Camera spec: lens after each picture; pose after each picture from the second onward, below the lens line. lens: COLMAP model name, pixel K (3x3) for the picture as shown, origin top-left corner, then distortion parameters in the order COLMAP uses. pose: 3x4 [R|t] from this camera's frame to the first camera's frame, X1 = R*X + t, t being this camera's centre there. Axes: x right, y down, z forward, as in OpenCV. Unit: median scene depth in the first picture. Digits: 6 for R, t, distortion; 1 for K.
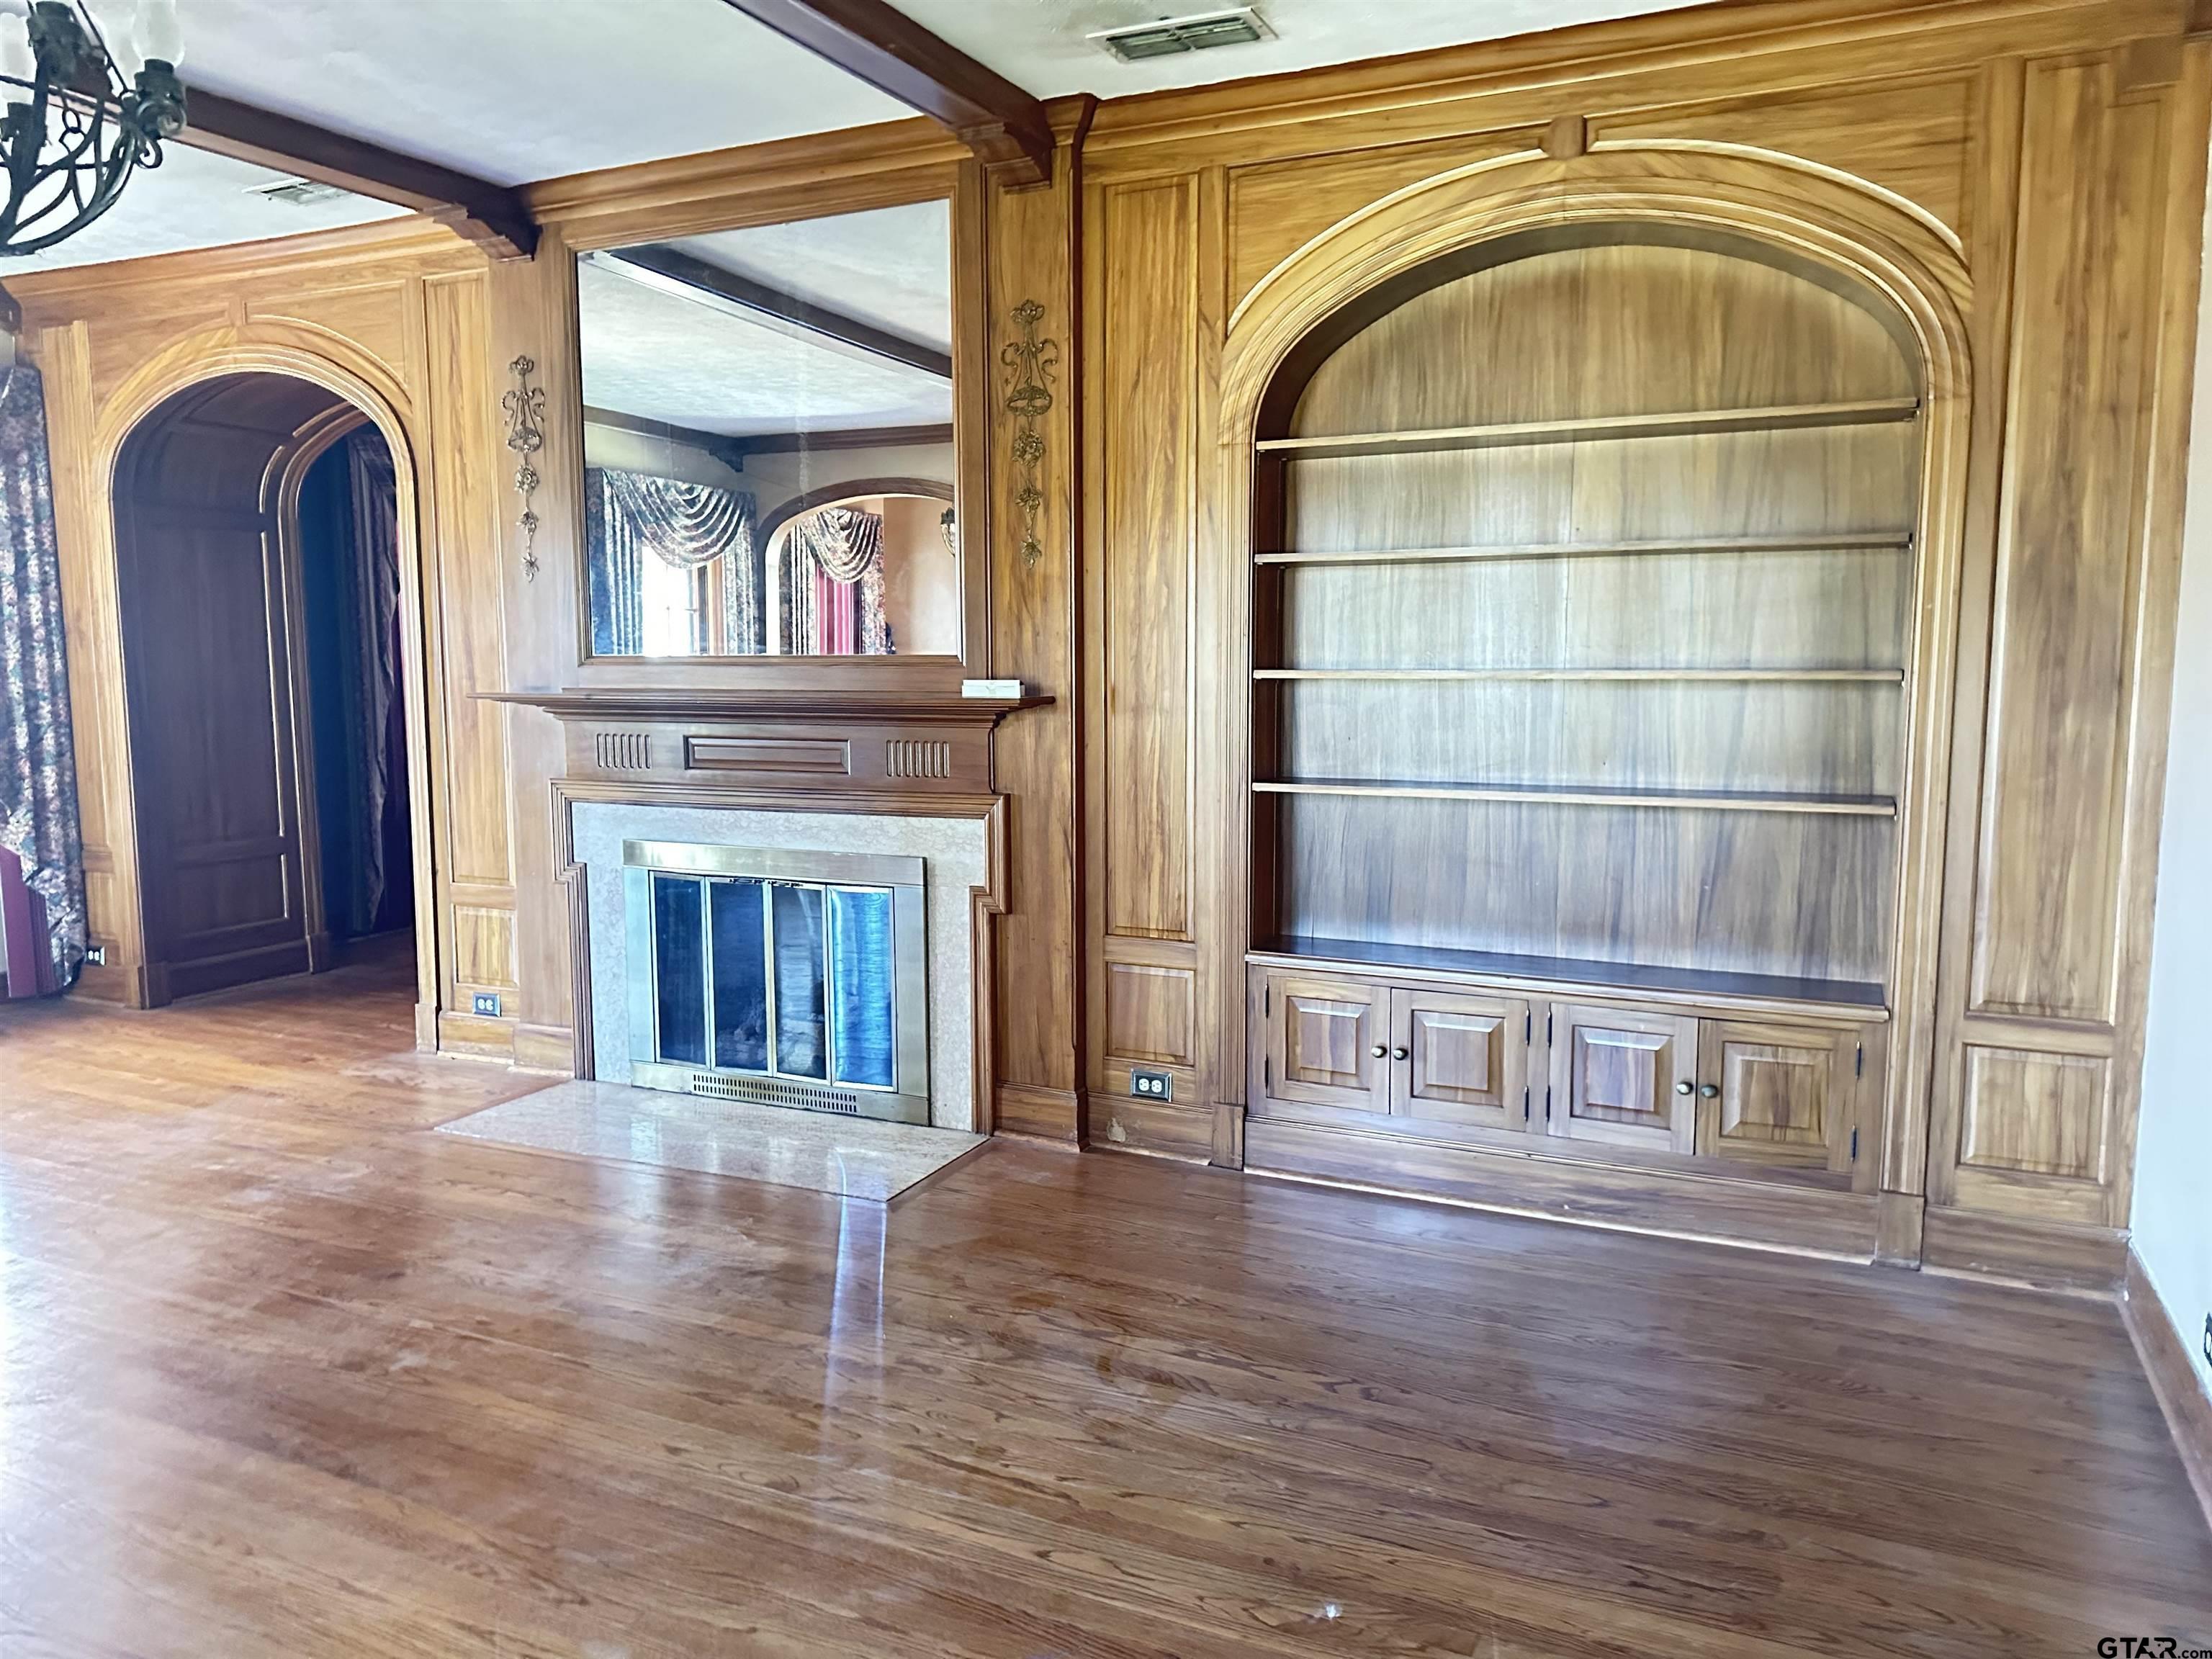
lens RADIAL K [[1542.1, 0, 1105.9], [0, 1542.1, 841.8], [0, 0, 1]] dist [0.045995, -0.056406]
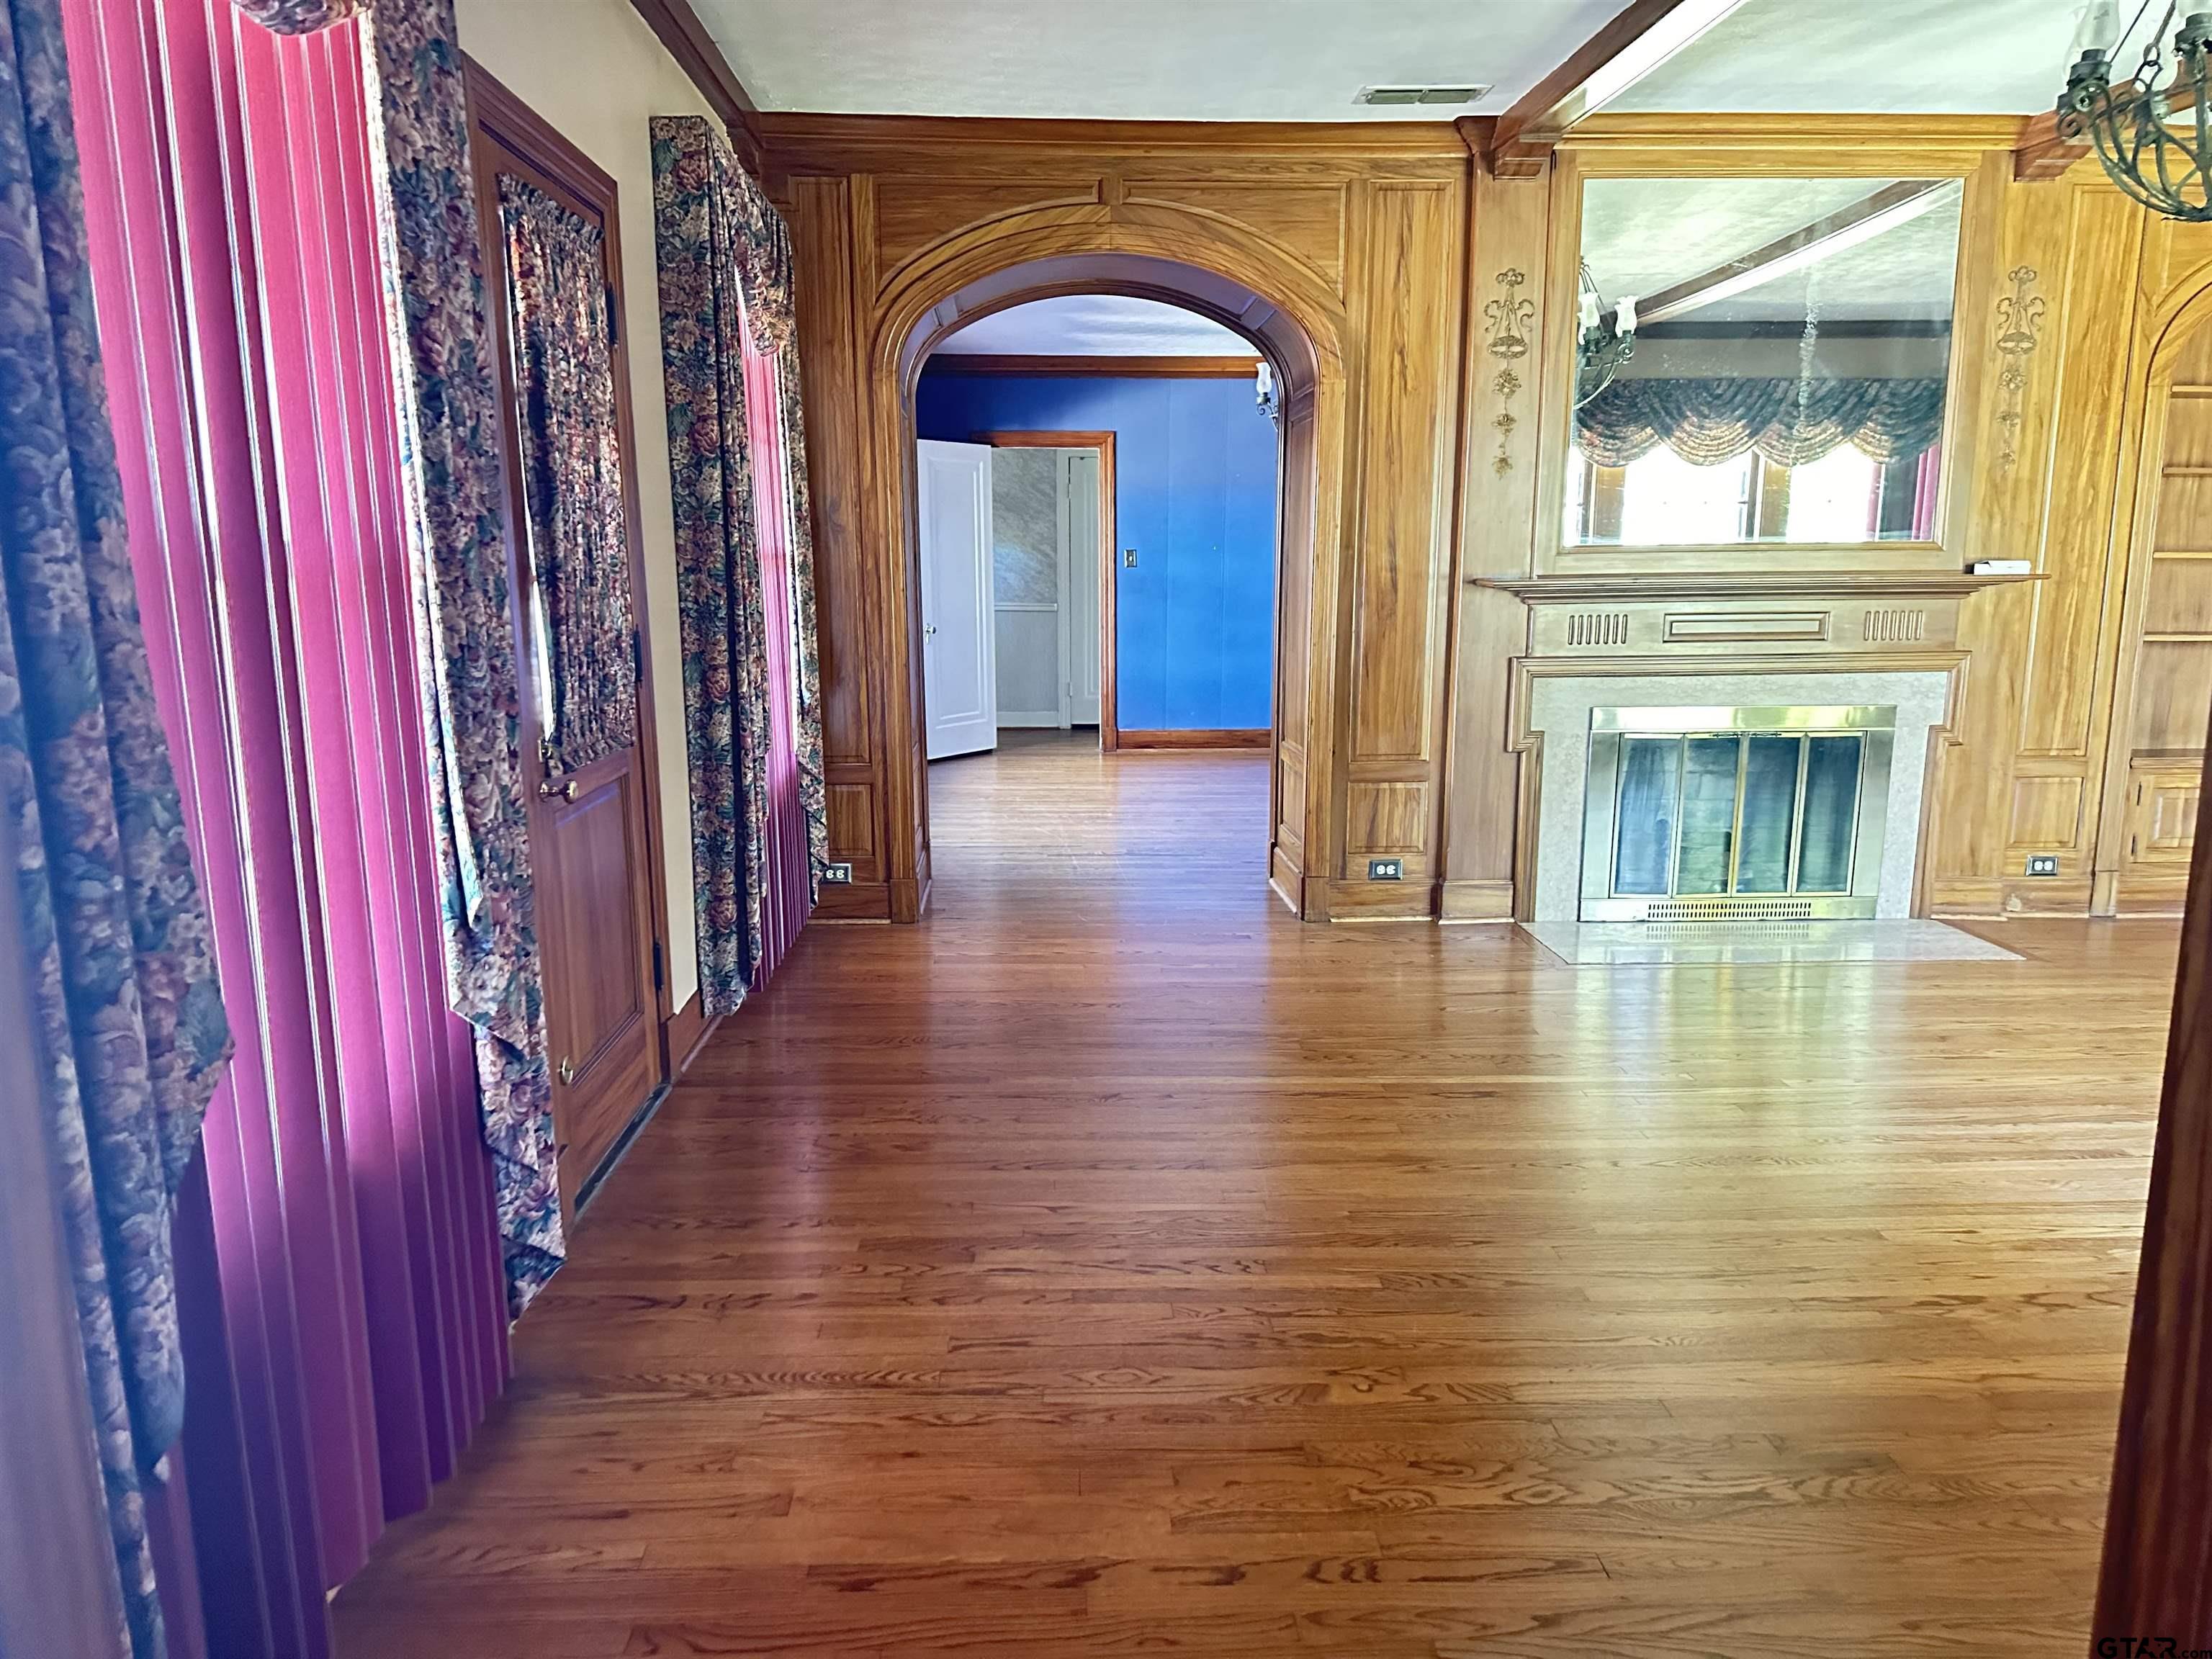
lens RADIAL K [[1542.1, 0, 1087.8], [0, 1542.1, 833.9], [0, 0, 1]] dist [0.045995, -0.056406]
pose [[0.896724, -0.082367, 0.434859, -1.321315], [0.055049, 0.995657, 0.075073, -0.017183], [-0.439154, -0.043382, 0.897364, 0.154610]]
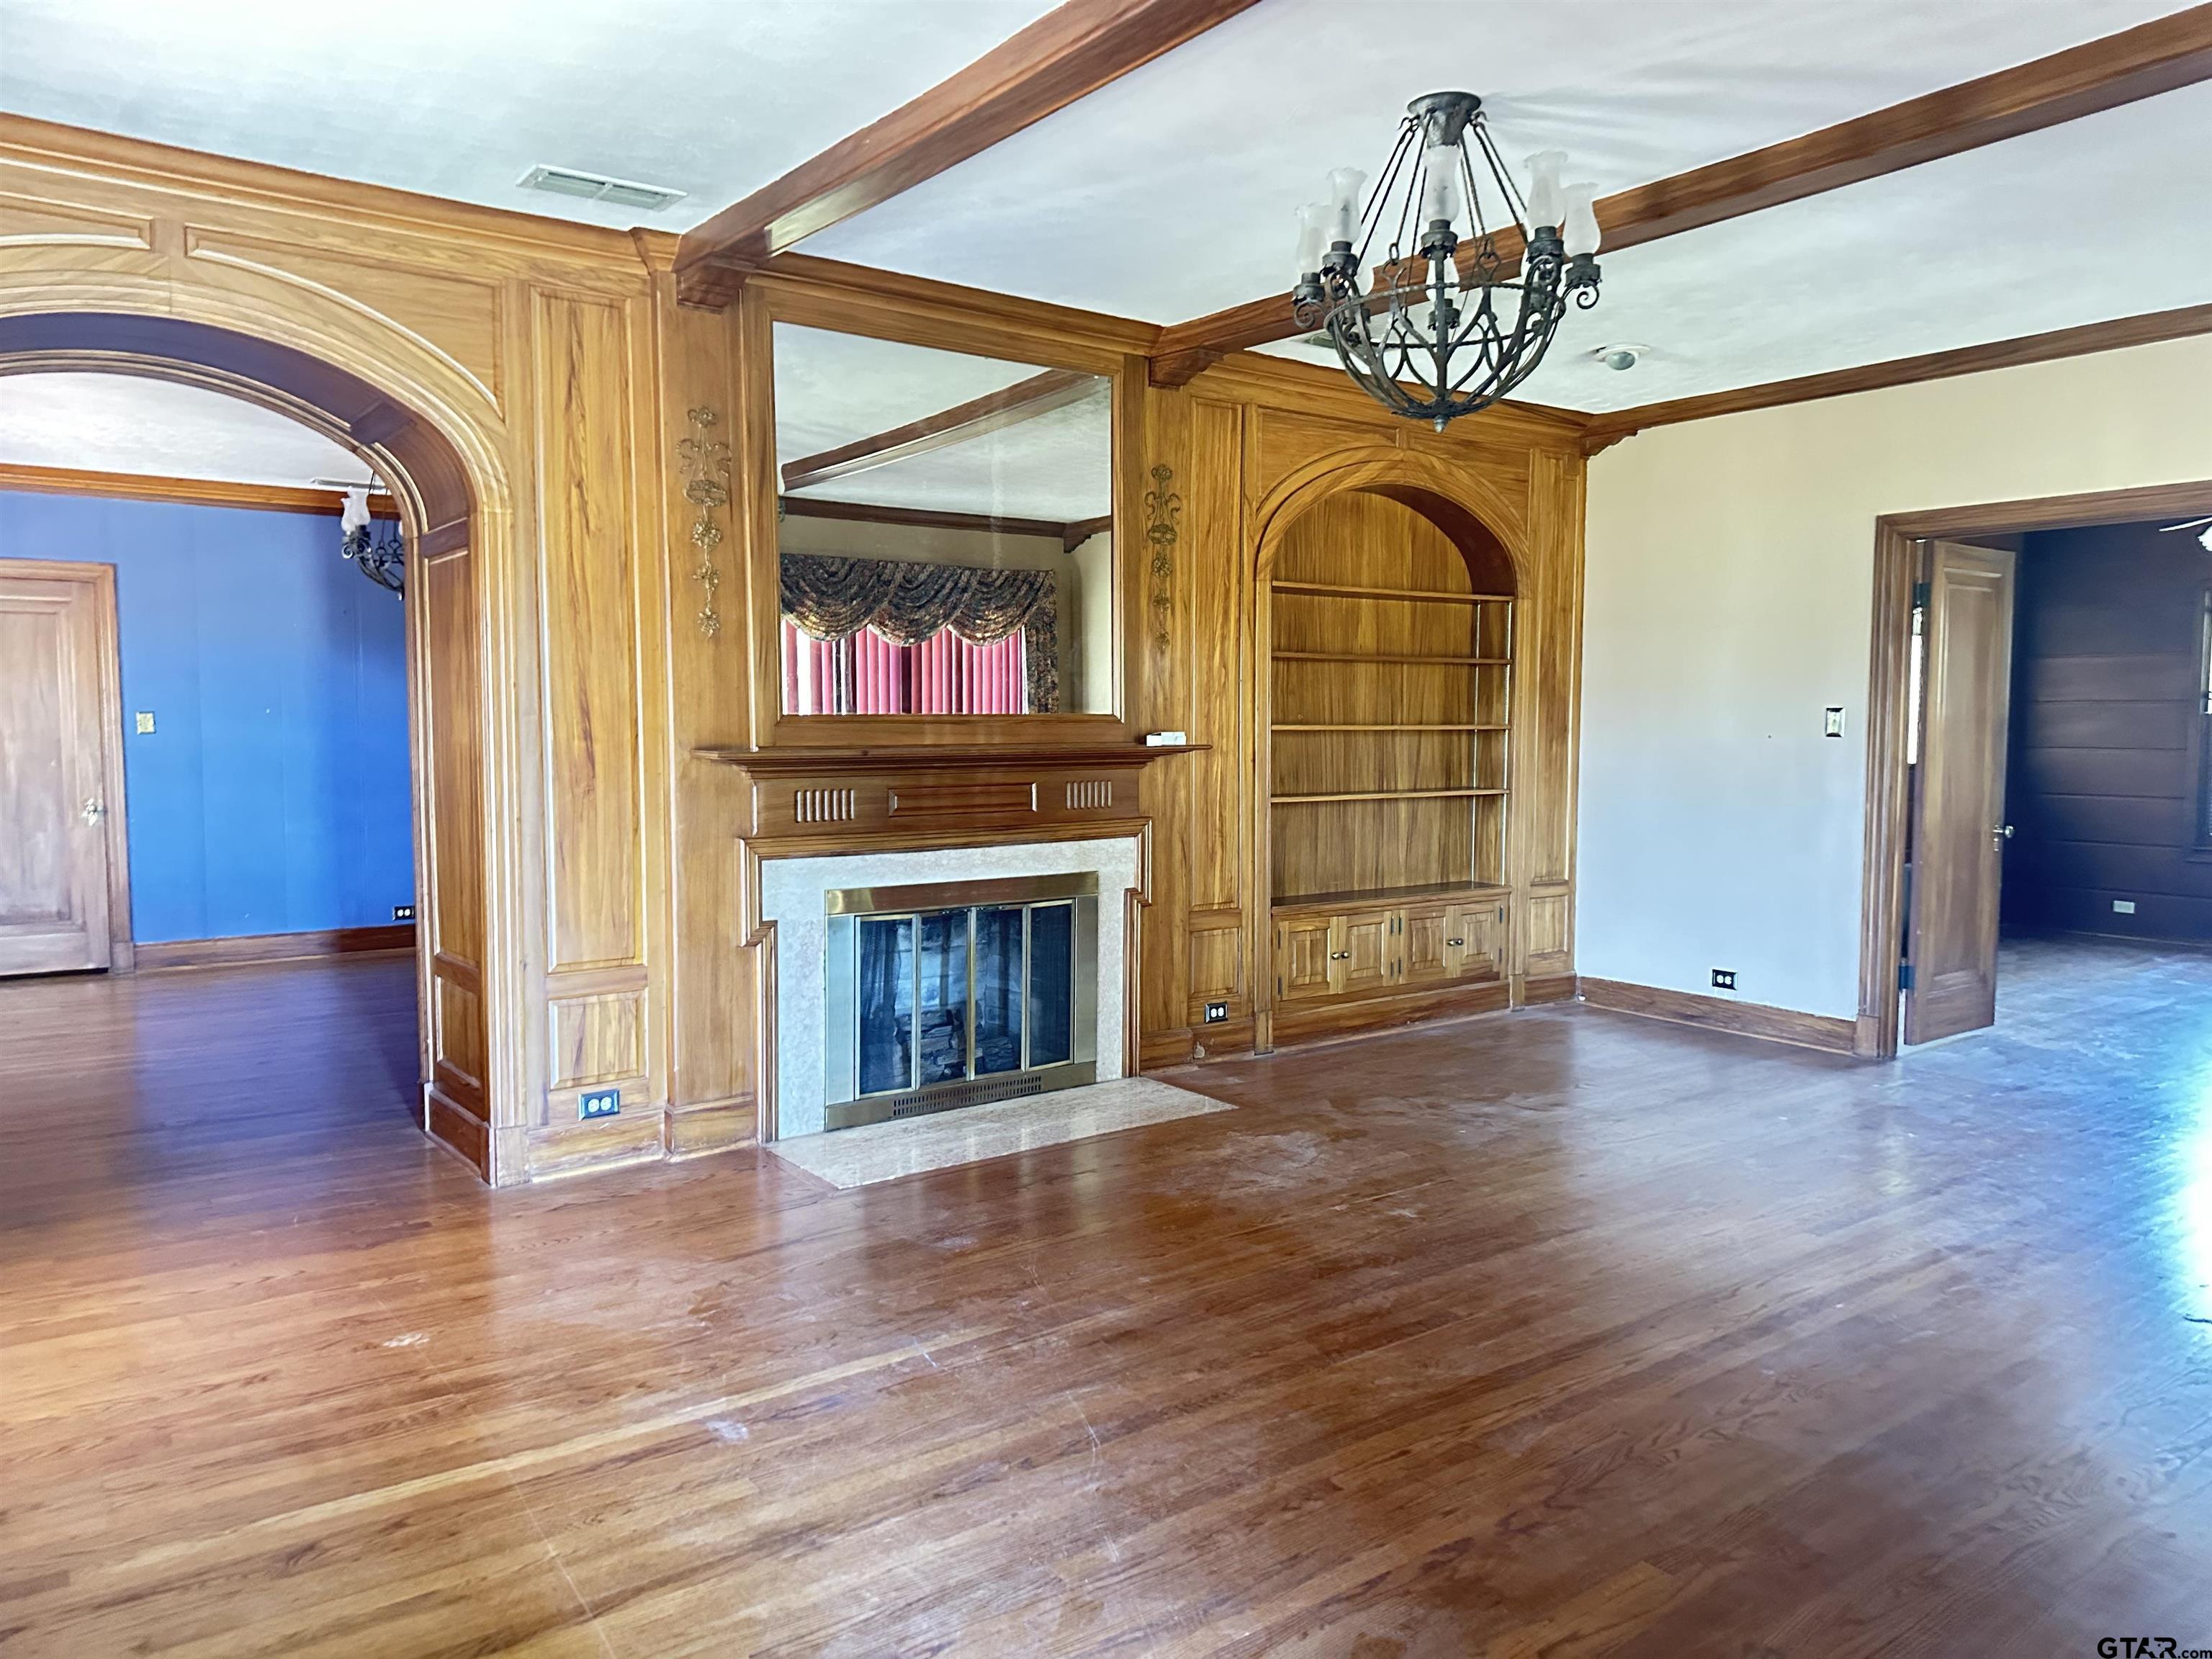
lens RADIAL K [[1542.1, 0, 1128.9], [0, 1542.1, 835.7], [0, 0, 1]] dist [0.045995, -0.056406]
pose [[0.470208, -0.062703, 0.880325, -1.287180], [0.102504, 0.994602, 0.016093, -0.038599], [-0.876583, 0.082670, 0.474098, 0.381260]]
